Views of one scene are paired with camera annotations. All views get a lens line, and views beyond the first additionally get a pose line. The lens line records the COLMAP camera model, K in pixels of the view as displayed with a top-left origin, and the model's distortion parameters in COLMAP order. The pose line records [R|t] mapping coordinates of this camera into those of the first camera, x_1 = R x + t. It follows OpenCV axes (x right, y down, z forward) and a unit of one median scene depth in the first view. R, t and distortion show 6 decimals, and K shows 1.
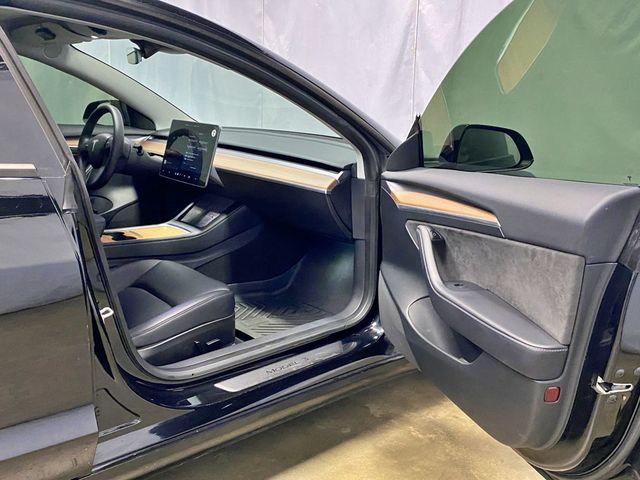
lens RADIAL K [[623.8, 0, 320.0], [0, 623.8, 240.0], [0, 0, 1]] dist [0.101703, -0.169195]
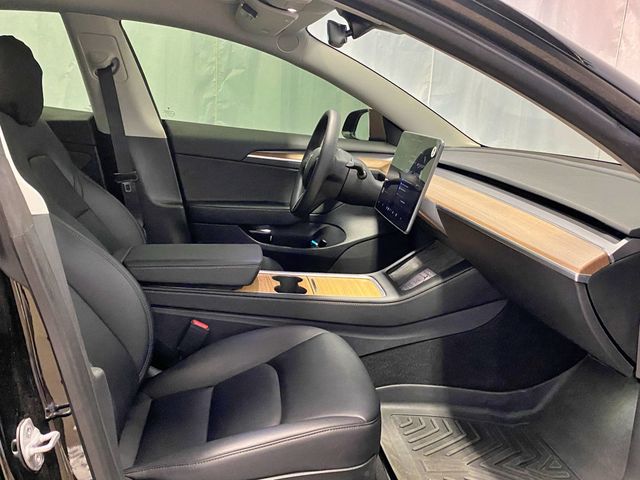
lens RADIAL K [[611.1, 0, 320.0], [0, 611.1, 240.0], [0, 0, 1]] dist [0.019661, 0.006245]
pose [[0.831586, 0.132858, -0.539272, 0.075666], [-0.154820, 0.987932, 0.004652, -0.060083], [0.533382, 0.079621, 0.842119, 0.381641]]
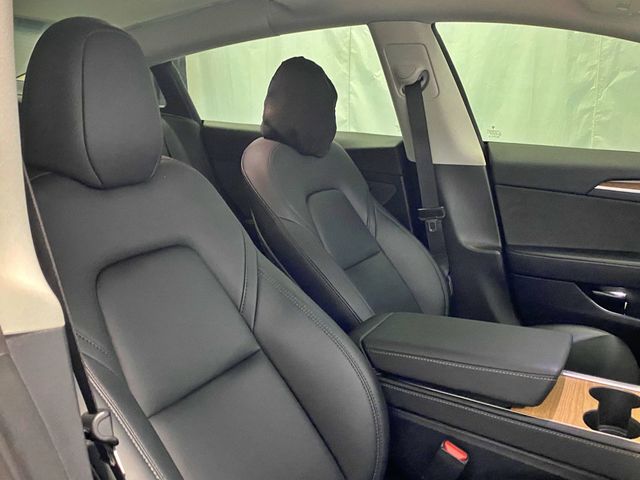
lens RADIAL K [[623.8, 0, 320.0], [0, 623.8, 240.0], [0, 0, 1]] dist [0.101703, -0.169195]
pose [[0.370399, 0.151395, -0.916452, -0.006921], [-0.195637, 0.977212, 0.082362, -0.106785], [0.908037, 0.148785, 0.391576, 0.561610]]
